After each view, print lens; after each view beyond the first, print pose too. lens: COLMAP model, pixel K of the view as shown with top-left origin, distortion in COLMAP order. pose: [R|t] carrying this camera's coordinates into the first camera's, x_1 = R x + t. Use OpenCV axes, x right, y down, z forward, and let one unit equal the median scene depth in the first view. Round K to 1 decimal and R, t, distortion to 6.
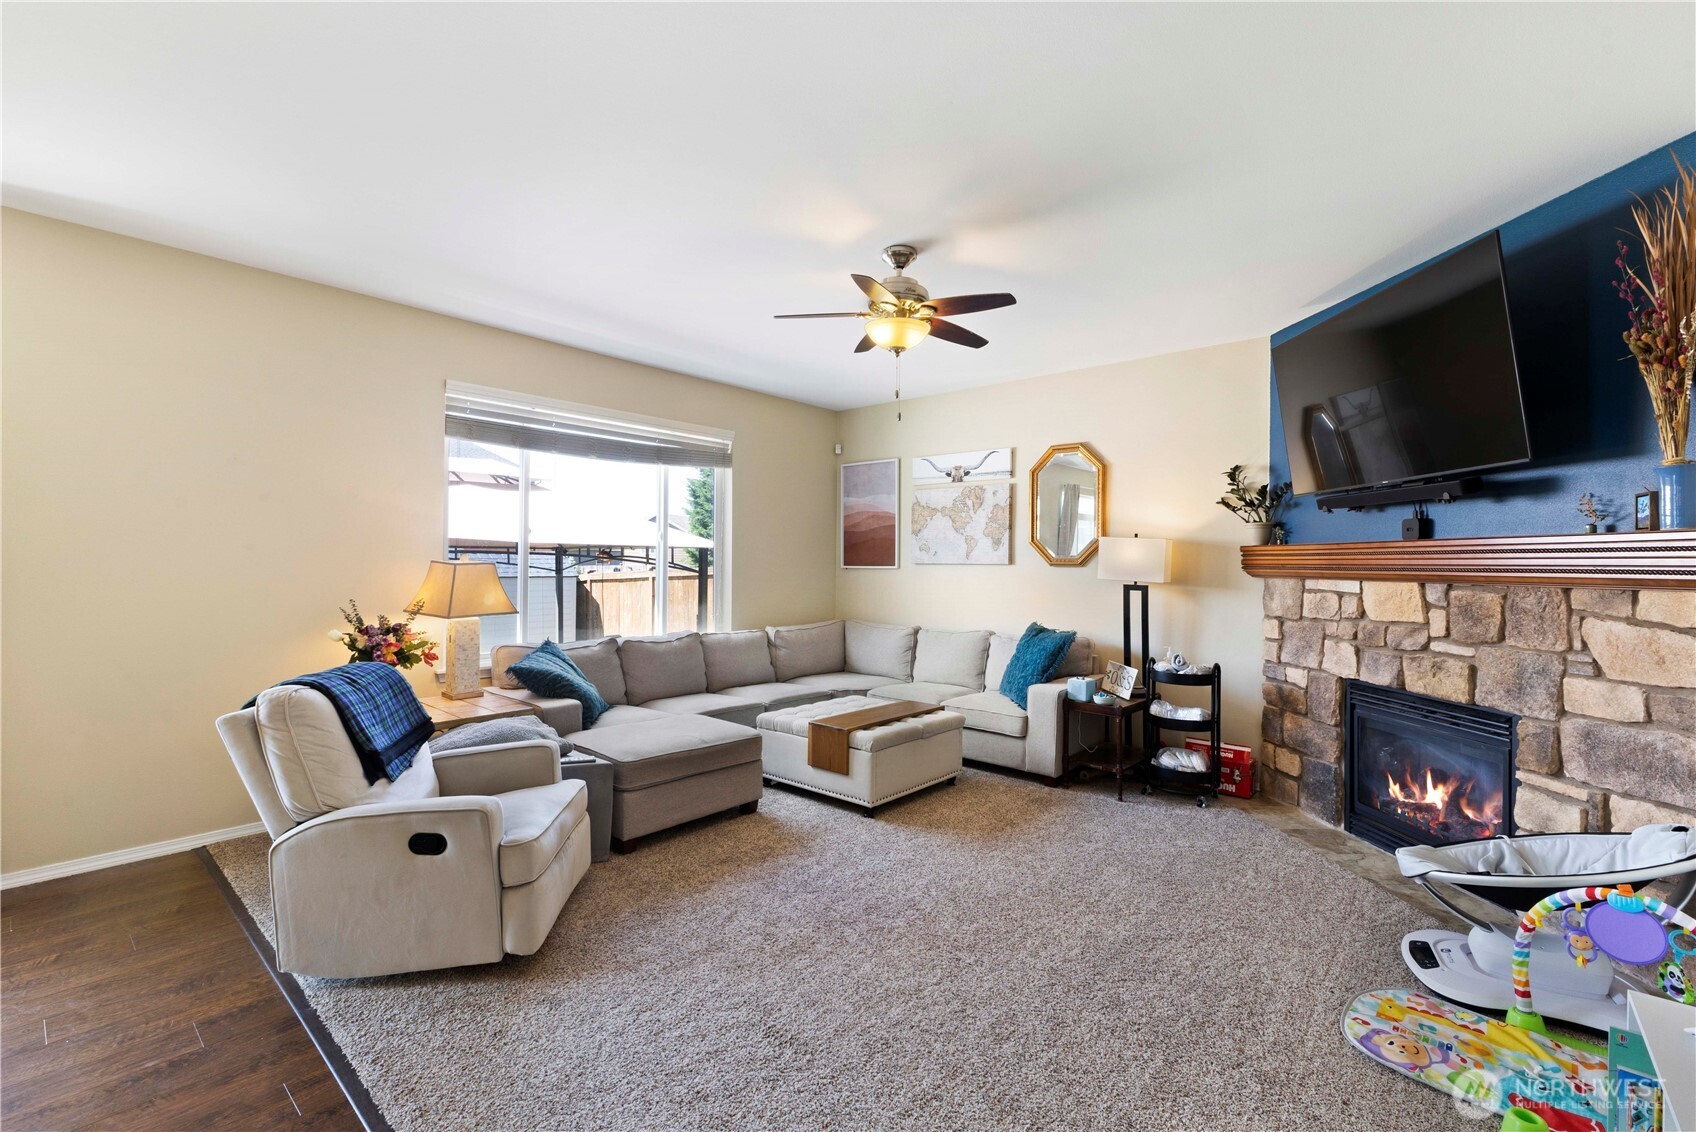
lens RADIAL K [[733.3, 0, 847.8], [0, 733.3, 547.4], [0, 0, 1]] dist [0.000857, -0.000115]
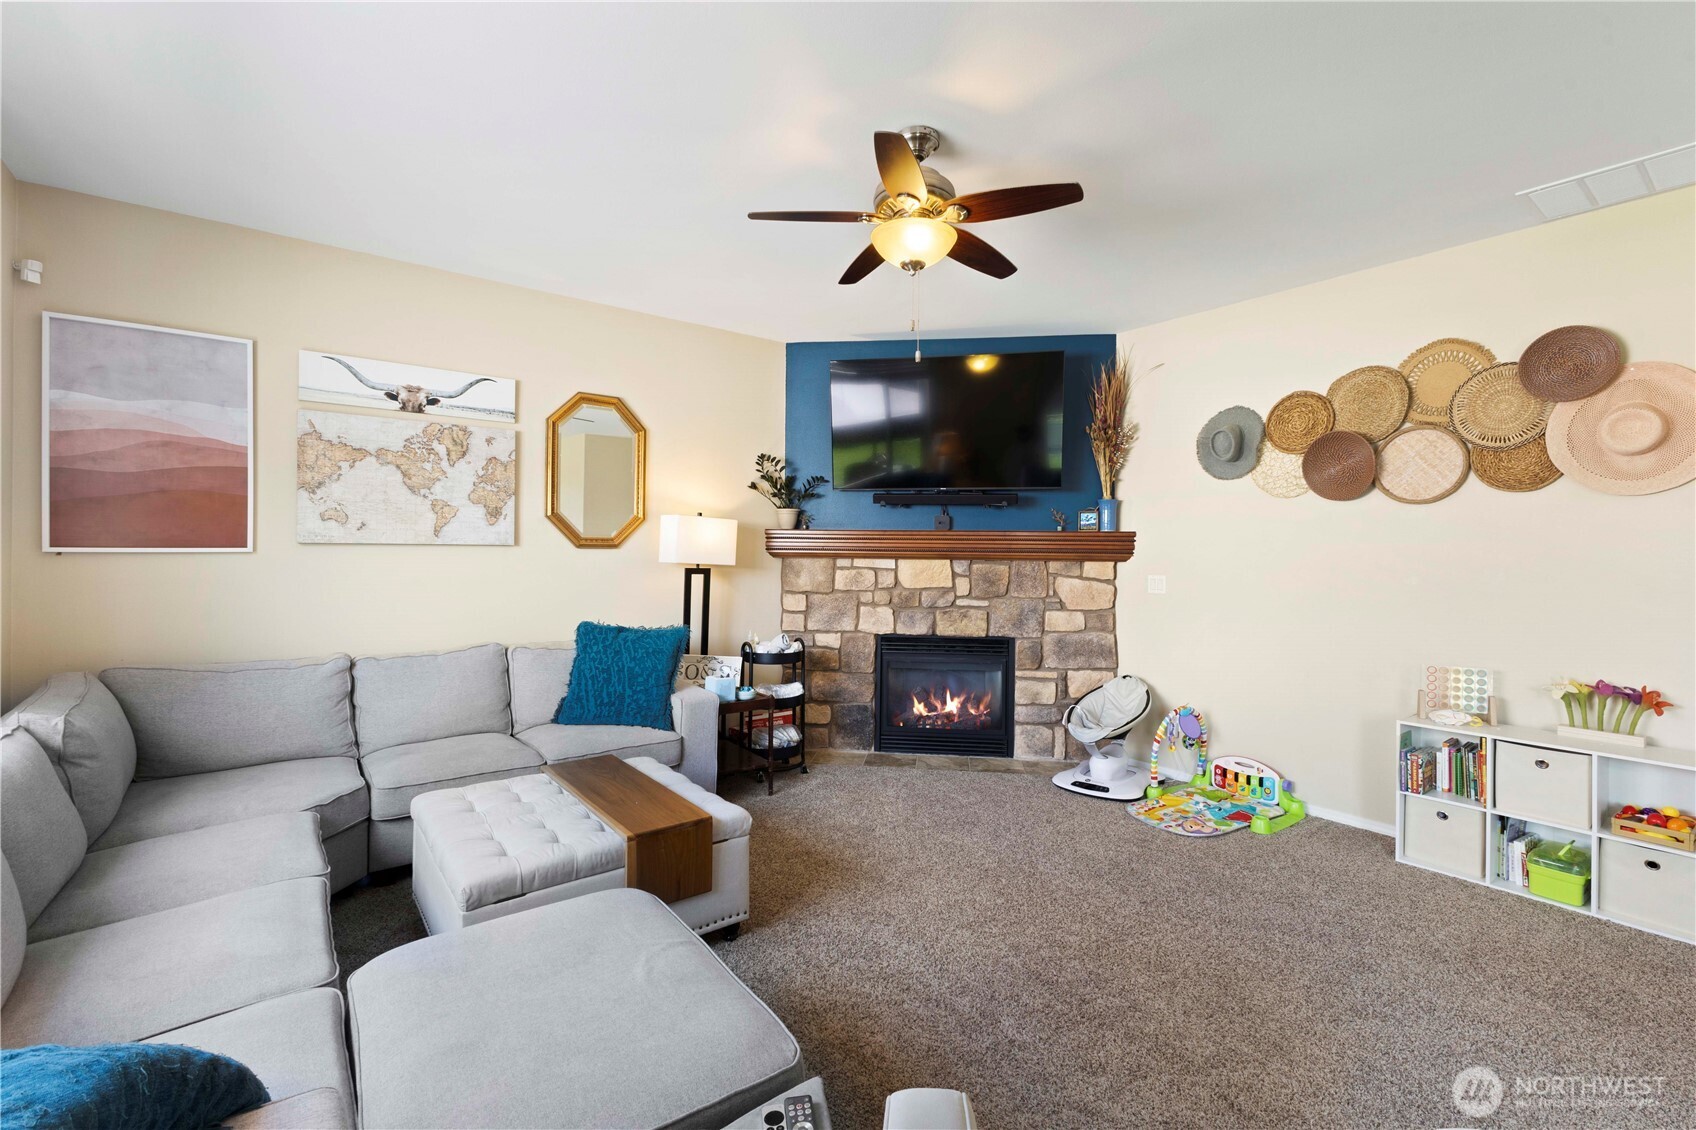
lens RADIAL K [[733.3, 0, 847.8], [0, 733.3, 546.4], [0, 0, 1]] dist [0.000857, -0.000115]
pose [[0.193057, -0.001873, 0.981186, -0.594918], [-0.028537, 0.999564, 0.007523, 0.014161], [-0.980773, -0.029452, 0.192919, 0.793069]]
